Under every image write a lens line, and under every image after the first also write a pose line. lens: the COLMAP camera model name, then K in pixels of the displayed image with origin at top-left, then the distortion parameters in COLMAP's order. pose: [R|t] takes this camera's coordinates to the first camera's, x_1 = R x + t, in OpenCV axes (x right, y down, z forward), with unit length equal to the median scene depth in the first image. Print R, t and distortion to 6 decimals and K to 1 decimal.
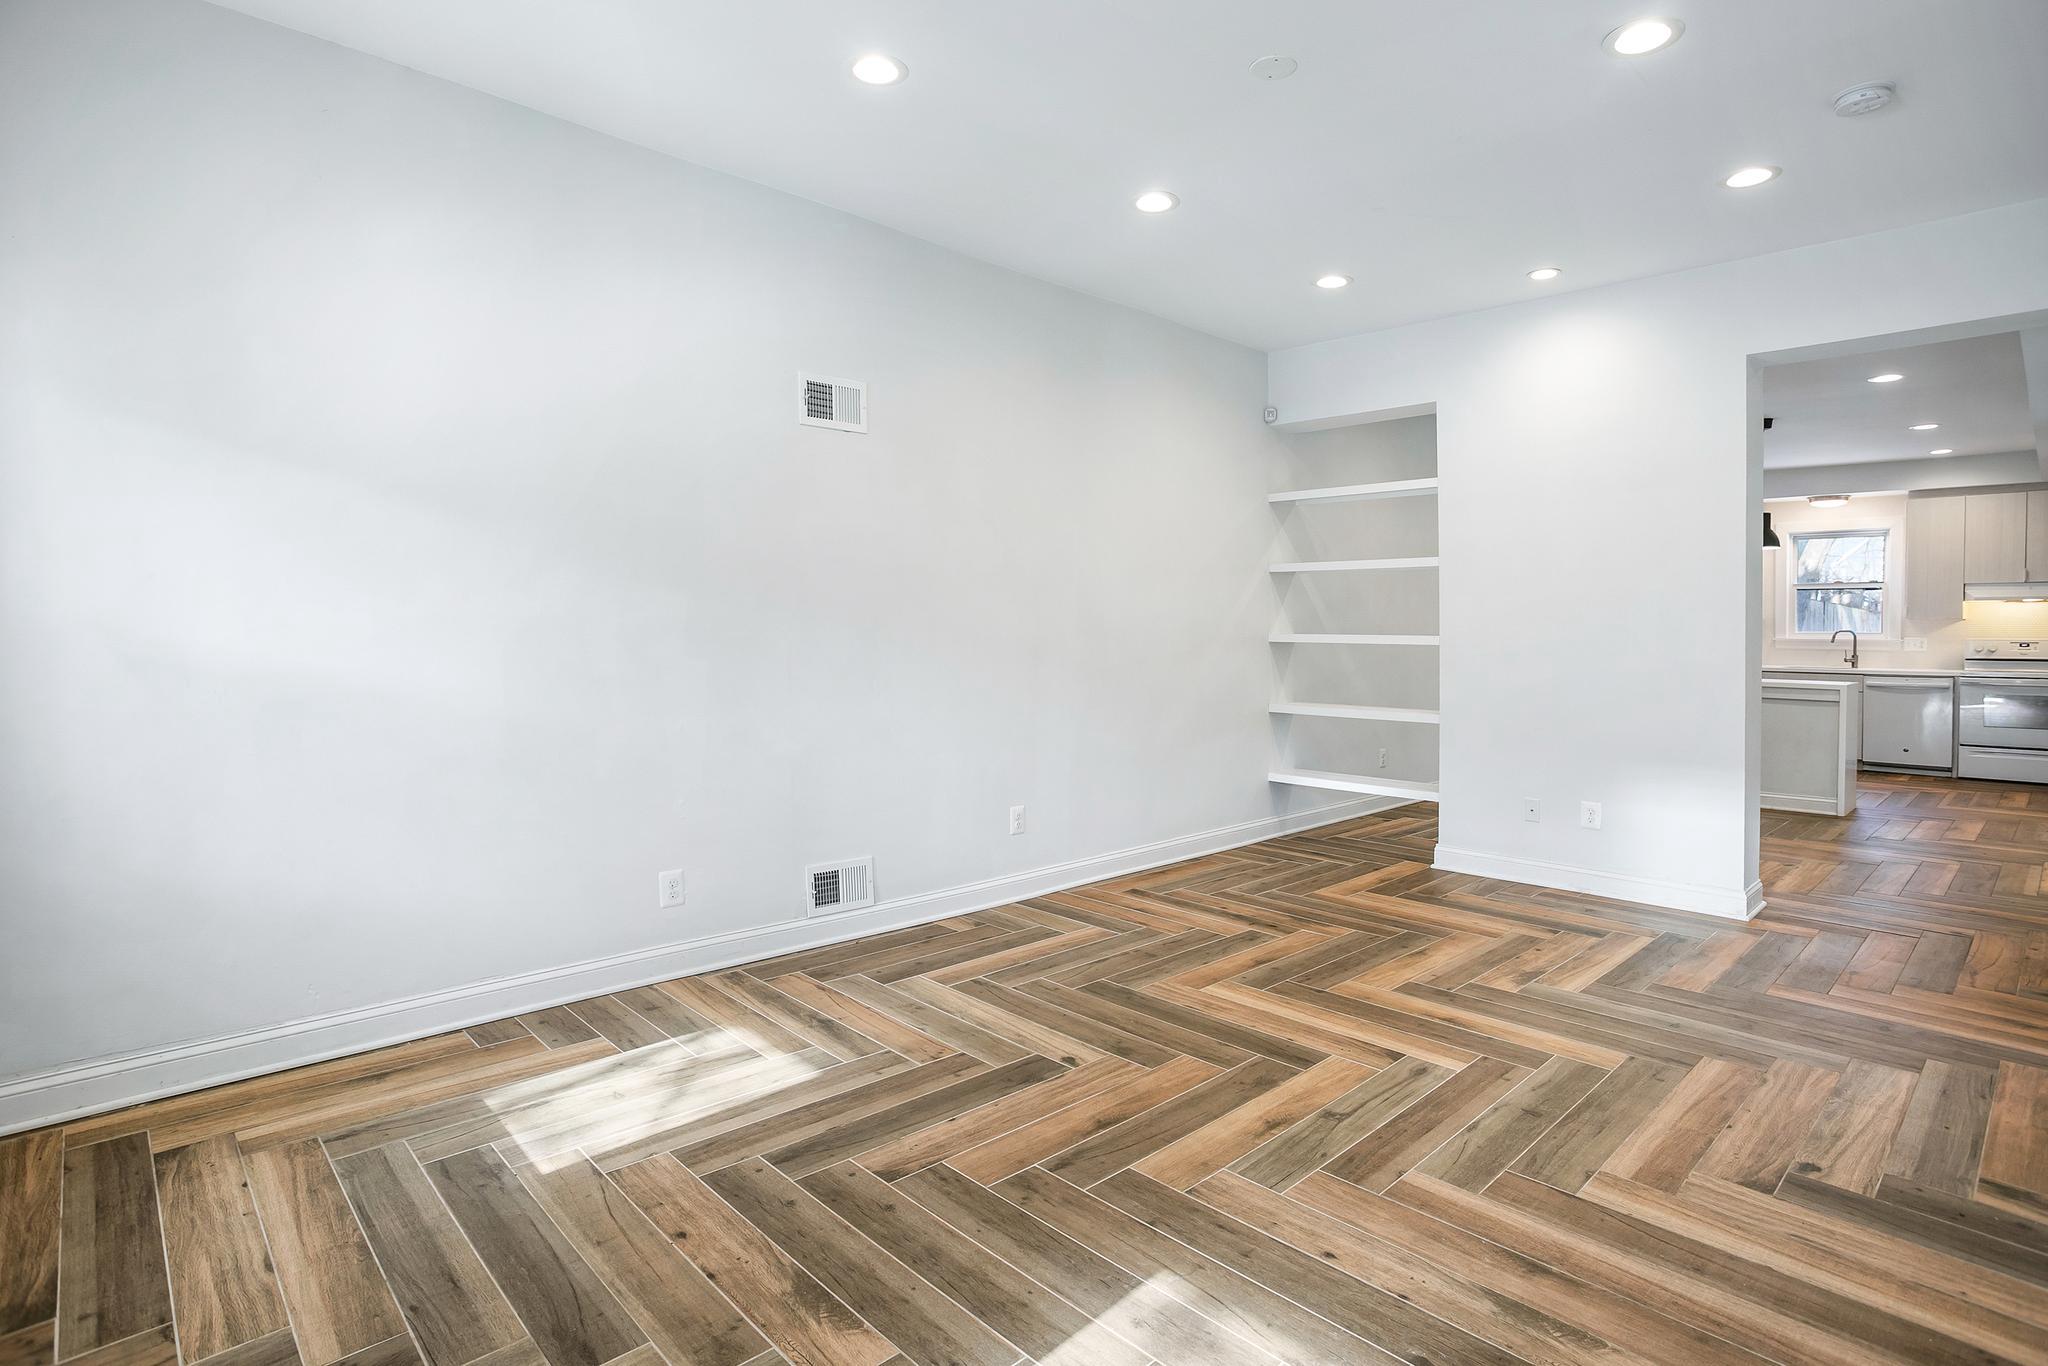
lens RADIAL K [[1032.5, 0, 1023.4], [0, 1032.5, 659.9], [0, 0, 1]] dist [-0.018740, 0.001191]
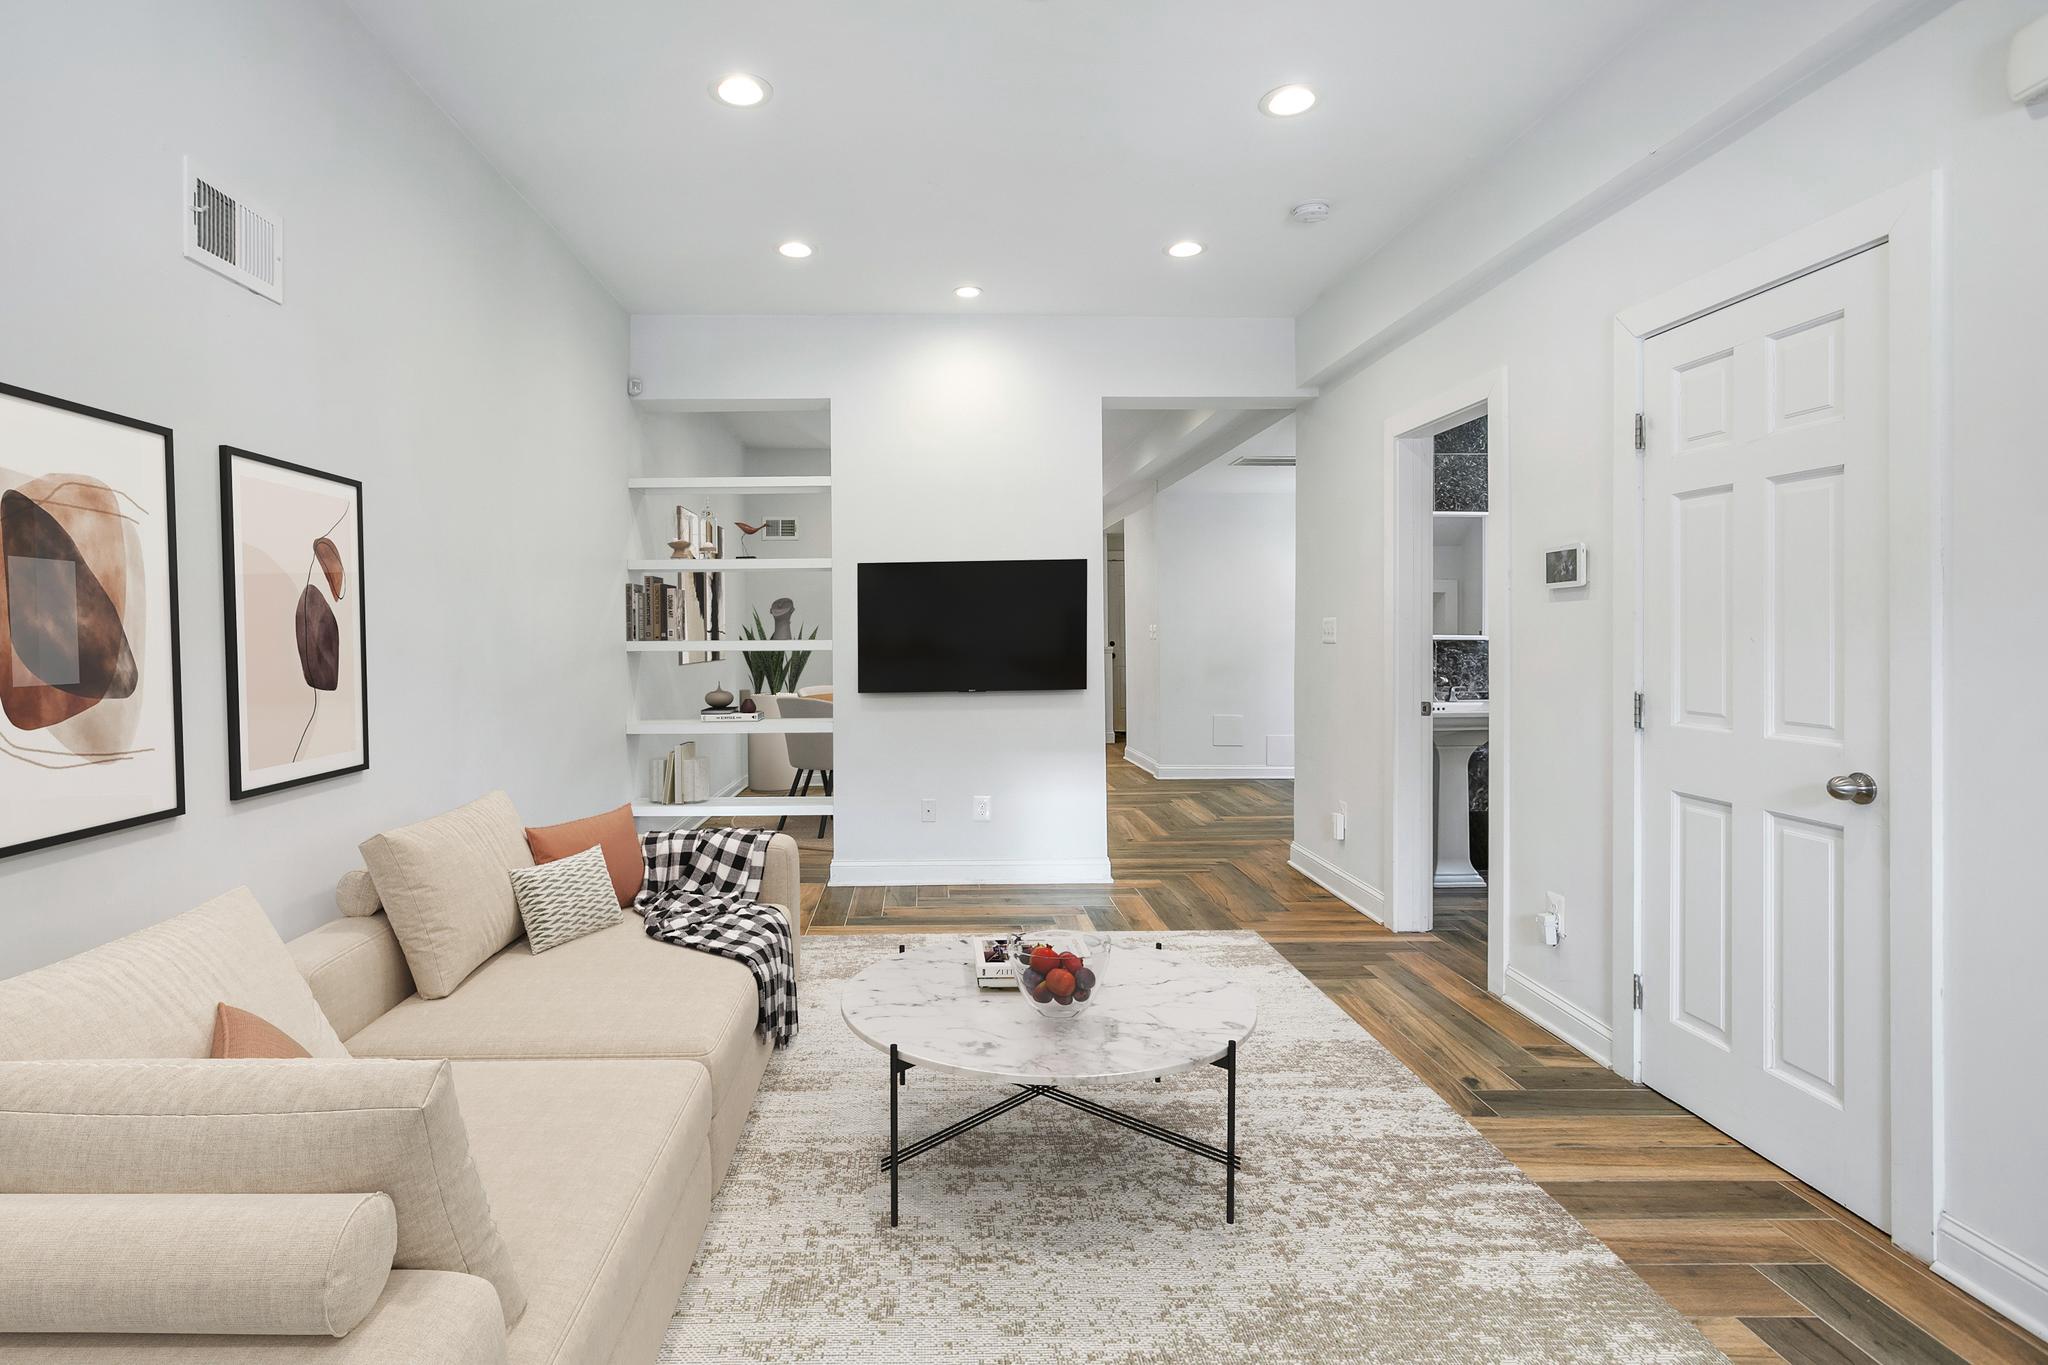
lens RADIAL K [[1055.0, 0, 946.5], [0, 1055.0, 630.3], [0, 0, 1]] dist [0.032078, 0.001320]
pose [[0.676301, -0.010008, 0.736557, -0.291171], [0.035279, 0.999200, -0.018816, -0.015811], [-0.735780, 0.038710, 0.676114, 0.295782]]
